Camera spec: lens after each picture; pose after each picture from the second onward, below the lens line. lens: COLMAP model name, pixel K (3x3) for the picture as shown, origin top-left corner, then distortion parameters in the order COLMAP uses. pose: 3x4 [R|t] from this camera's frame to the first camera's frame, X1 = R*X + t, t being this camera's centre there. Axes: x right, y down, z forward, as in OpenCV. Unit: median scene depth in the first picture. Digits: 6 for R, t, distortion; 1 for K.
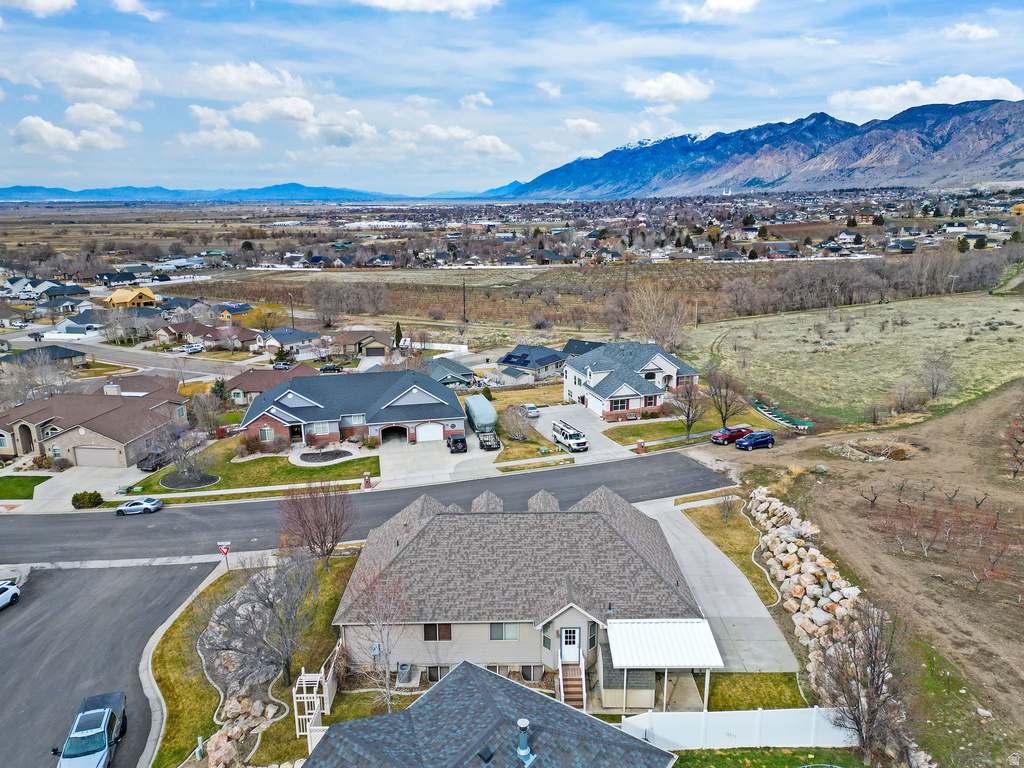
lens RADIAL K [[717.1, 0, 512.0], [0, 717.1, 384.0], [0, 0, 1]] dist [0.064029, -0.054996]
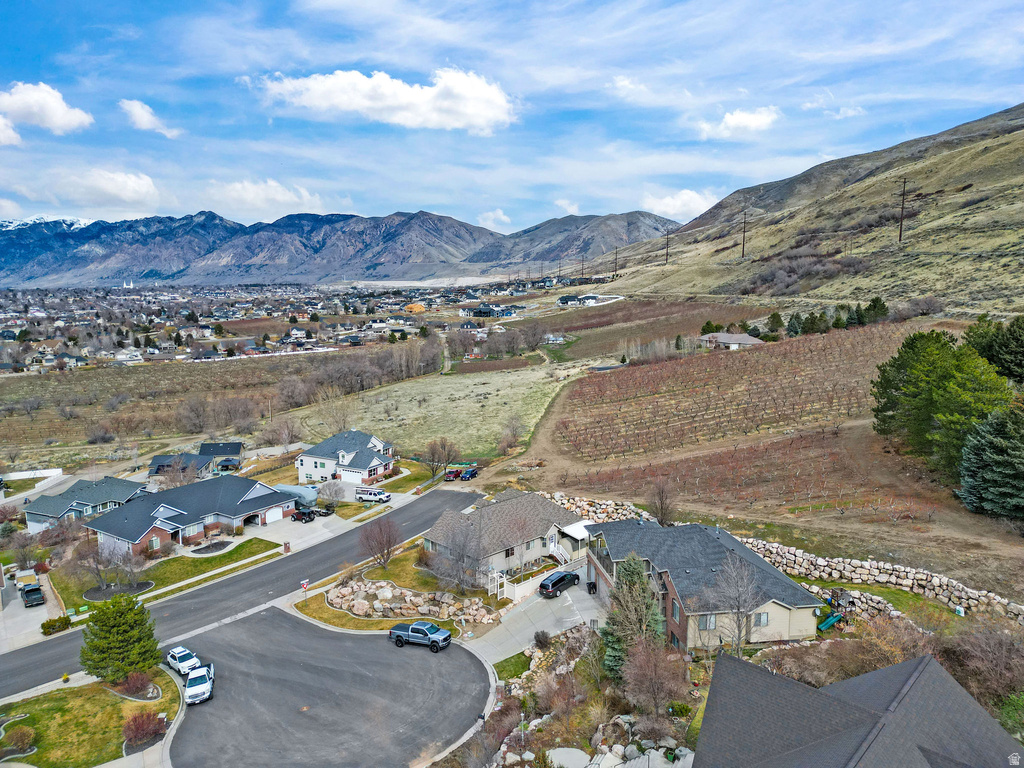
lens RADIAL K [[800.2, 0, 512.0], [0, 800.2, 384.0], [0, 0, 1]] dist [0.074038, -0.177820]
pose [[0.680302, -0.086966, 0.727754, -0.232698], [0.172115, 0.984125, -0.043290, -0.008037], [-0.712436, 0.154708, 0.684470, -0.098626]]
